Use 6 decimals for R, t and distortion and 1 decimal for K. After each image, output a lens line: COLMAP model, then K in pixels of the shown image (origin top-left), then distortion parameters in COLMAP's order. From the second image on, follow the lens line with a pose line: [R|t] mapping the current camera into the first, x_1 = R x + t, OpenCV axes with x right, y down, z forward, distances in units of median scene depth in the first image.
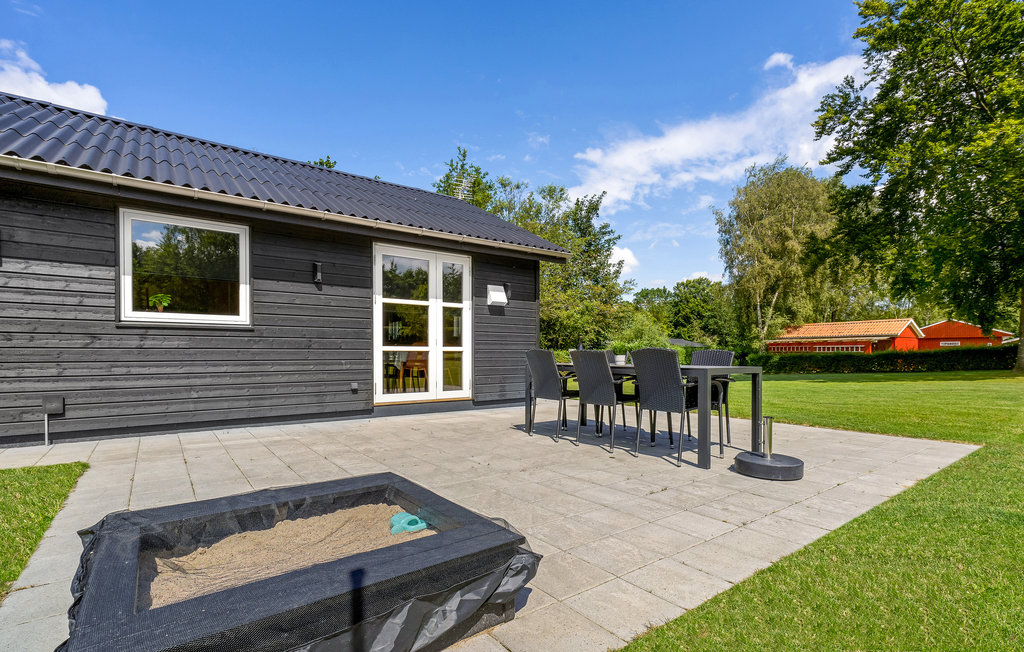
lens RADIAL K [[464.0, 0, 518.2], [0, 464.0, 359.1], [0, 0, 1]] dist [-0.003597, -0.000389]
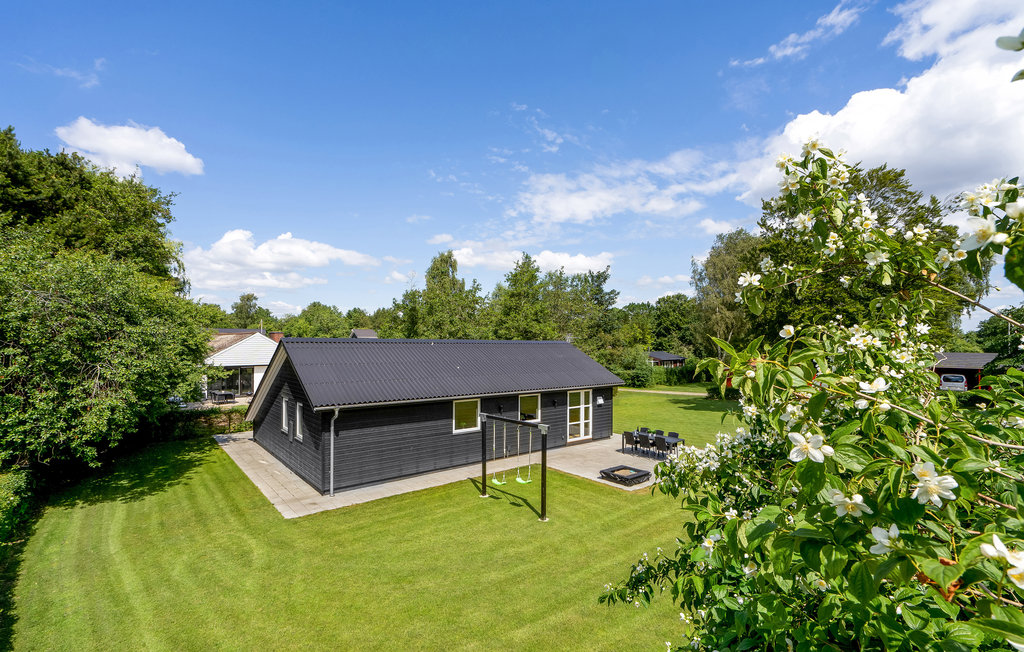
lens RADIAL K [[464.0, 0, 514.5], [0, 464.0, 330.7], [0, 0, 1]] dist [-0.003597, -0.000389]
pose [[0.999479, 0.010415, 0.030559, -0.679728], [-0.009376, 0.999380, -0.033935, -0.478435], [-0.030893, 0.033631, 0.998957, -1.859938]]
